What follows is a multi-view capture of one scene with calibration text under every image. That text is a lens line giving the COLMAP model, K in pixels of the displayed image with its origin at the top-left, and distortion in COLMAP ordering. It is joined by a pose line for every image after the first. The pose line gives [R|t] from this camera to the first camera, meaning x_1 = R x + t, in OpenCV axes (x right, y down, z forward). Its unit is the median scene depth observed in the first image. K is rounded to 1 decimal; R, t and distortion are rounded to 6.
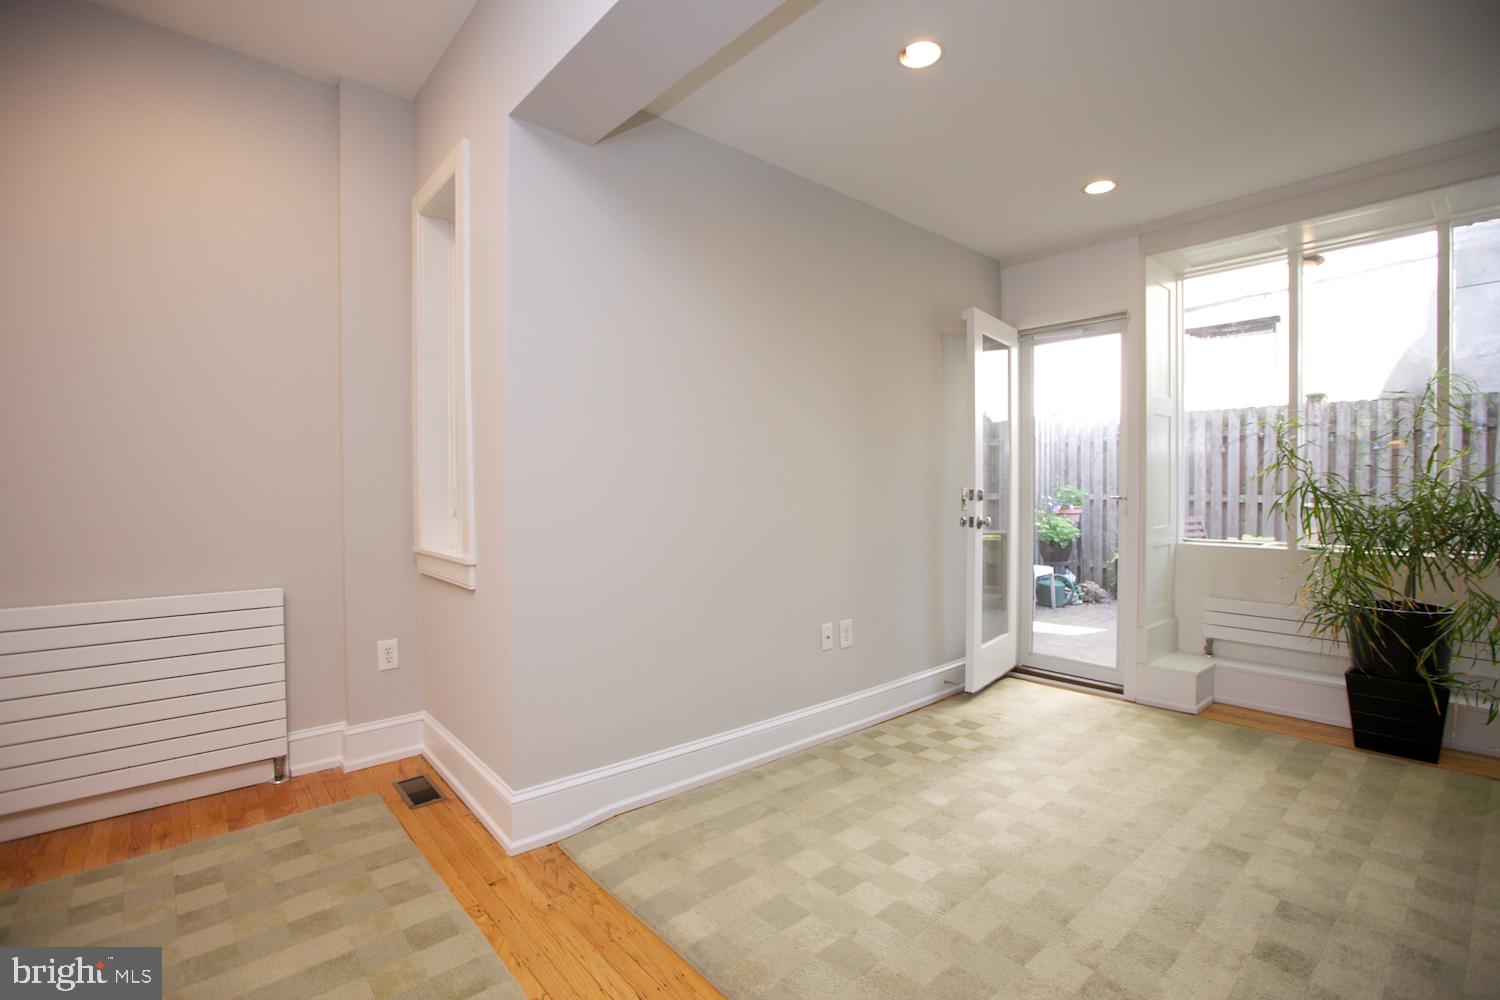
lens RADIAL K [[678.3, 0, 776.2], [0, 678.3, 499.4], [0, 0, 1]] dist [-0.001145, 0.000027]
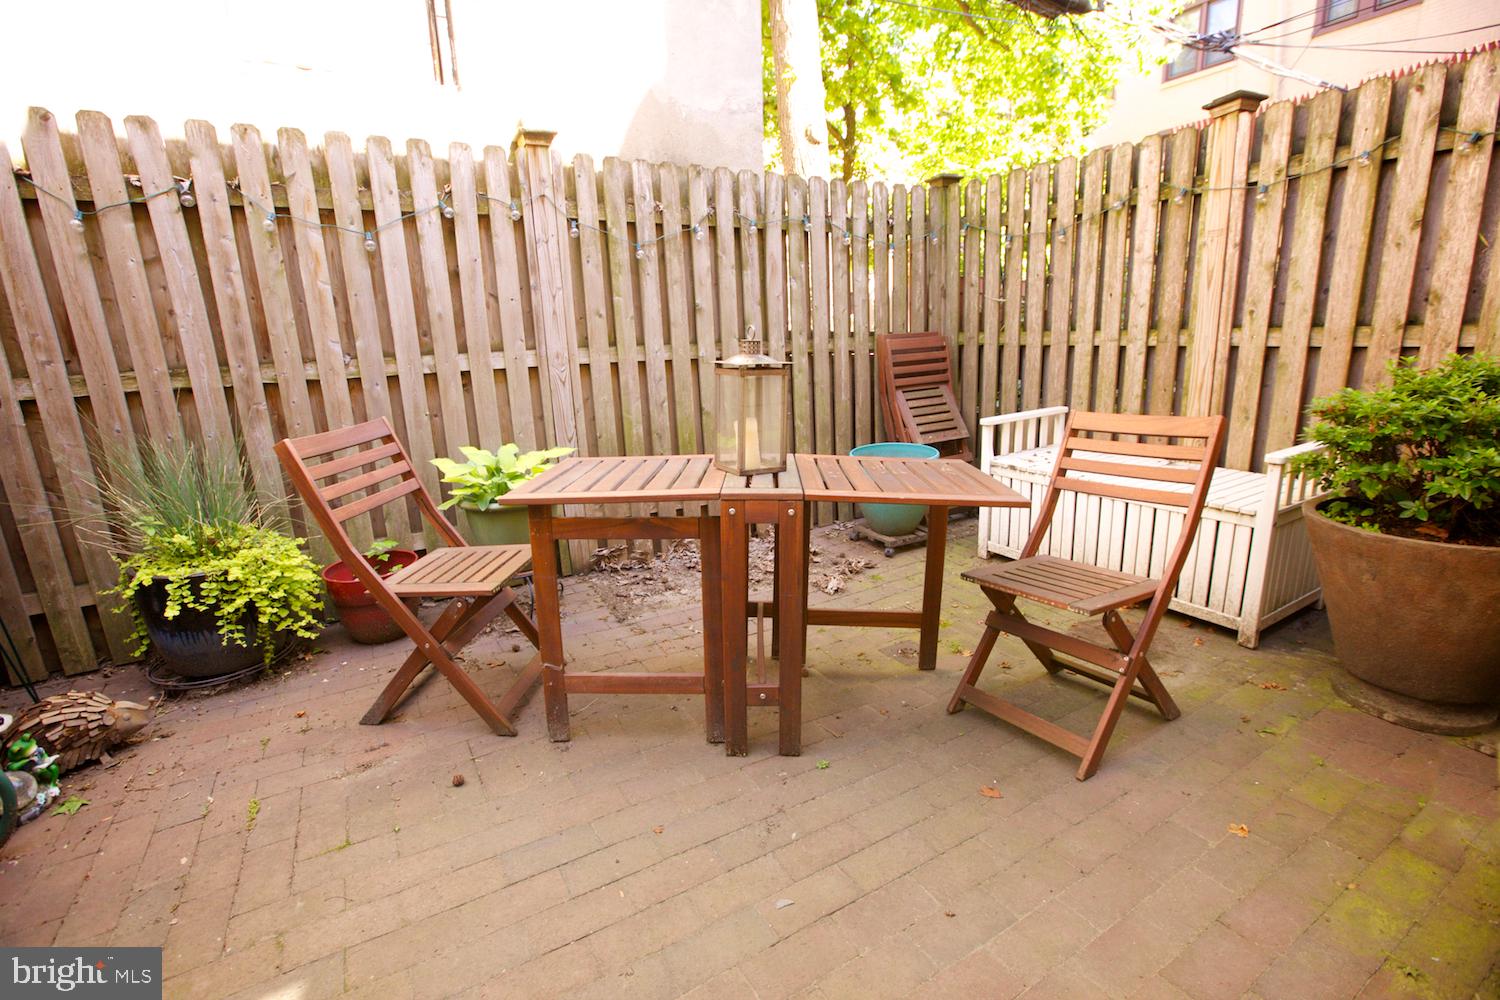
lens RADIAL K [[683.8, 0, 746.8], [0, 683.8, 499.0], [0, 0, 1]] dist [-0.050984, 0.018532]
pose [[0.235450, -0.242294, 0.941200, 0.552072], [0.055574, 0.970197, 0.235857, -0.015016], [-0.970296, -0.003226, 0.241899, 1.252823]]
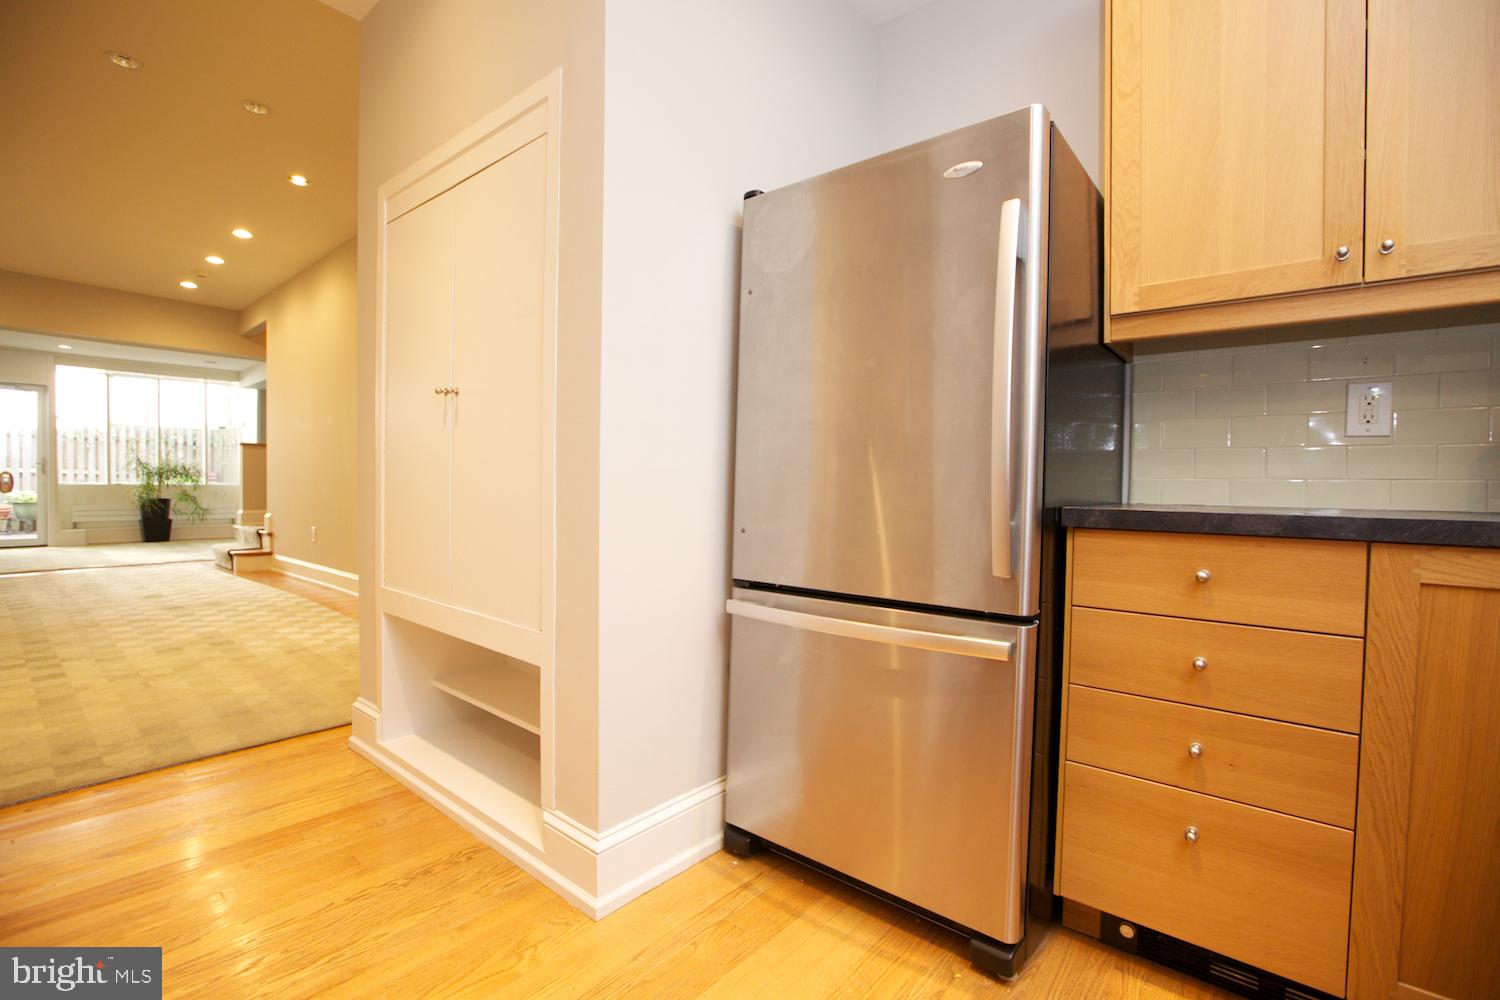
lens RADIAL K [[657.8, 0, 715.1], [0, 657.8, 505.2], [0, 0, 1]] dist [-0.000890, 0.000204]
pose [[-0.081160, -0.030938, 0.996221, -2.056870], [0.006630, 0.999479, 0.031579, 0.086288], [-0.996679, 0.009168, -0.080913, -1.209009]]
